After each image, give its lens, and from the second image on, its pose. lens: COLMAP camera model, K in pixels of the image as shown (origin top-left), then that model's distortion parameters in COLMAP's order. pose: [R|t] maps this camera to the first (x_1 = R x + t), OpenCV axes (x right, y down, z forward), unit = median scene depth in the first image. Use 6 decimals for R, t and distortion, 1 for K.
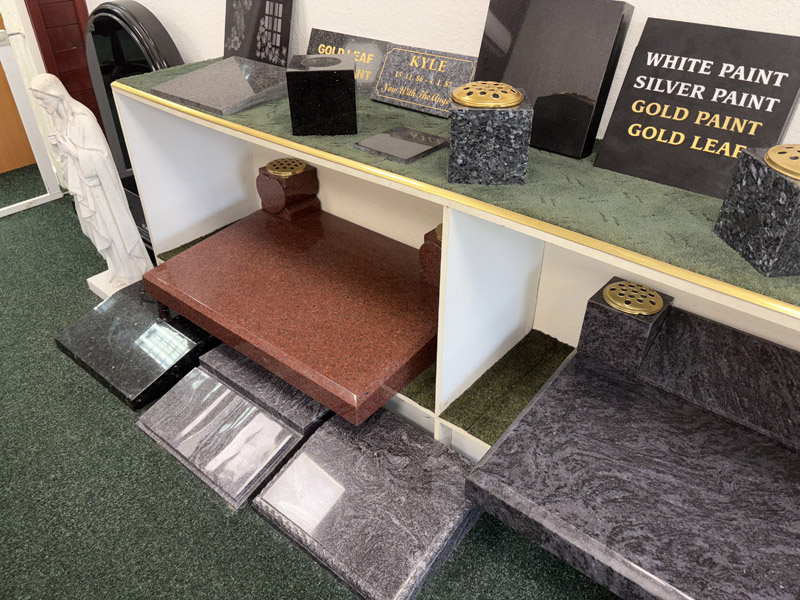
lens RADIAL K [[608.1, 0, 400.0], [0, 608.1, 300.0], [0, 0, 1]] dist [0.053562, -0.067331]
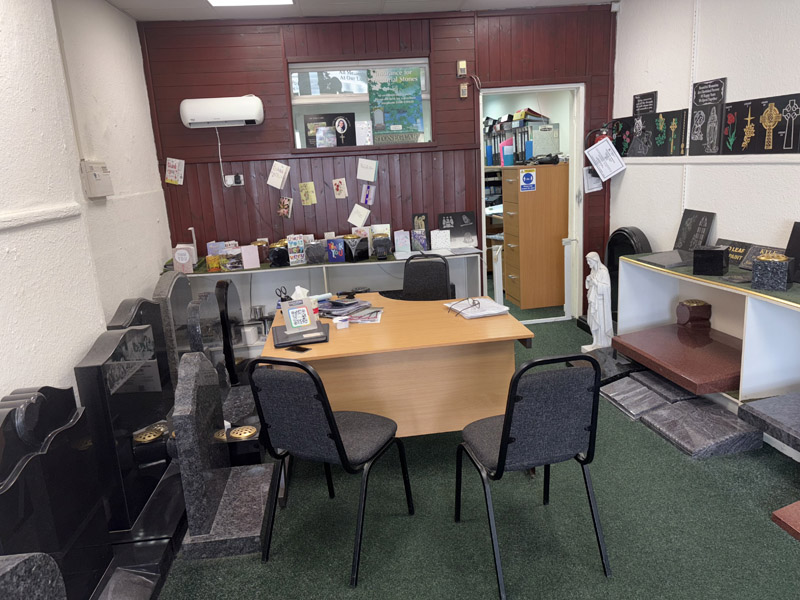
lens RADIAL K [[608.1, 0, 400.0], [0, 608.1, 300.0], [0, 0, 1]] dist [0.053562, -0.067331]
pose [[0.758201, 0.099071, -0.644450, 0.558305], [-0.316023, 0.920372, -0.230315, 0.804871], [0.570316, 0.378286, 0.729135, -1.498613]]
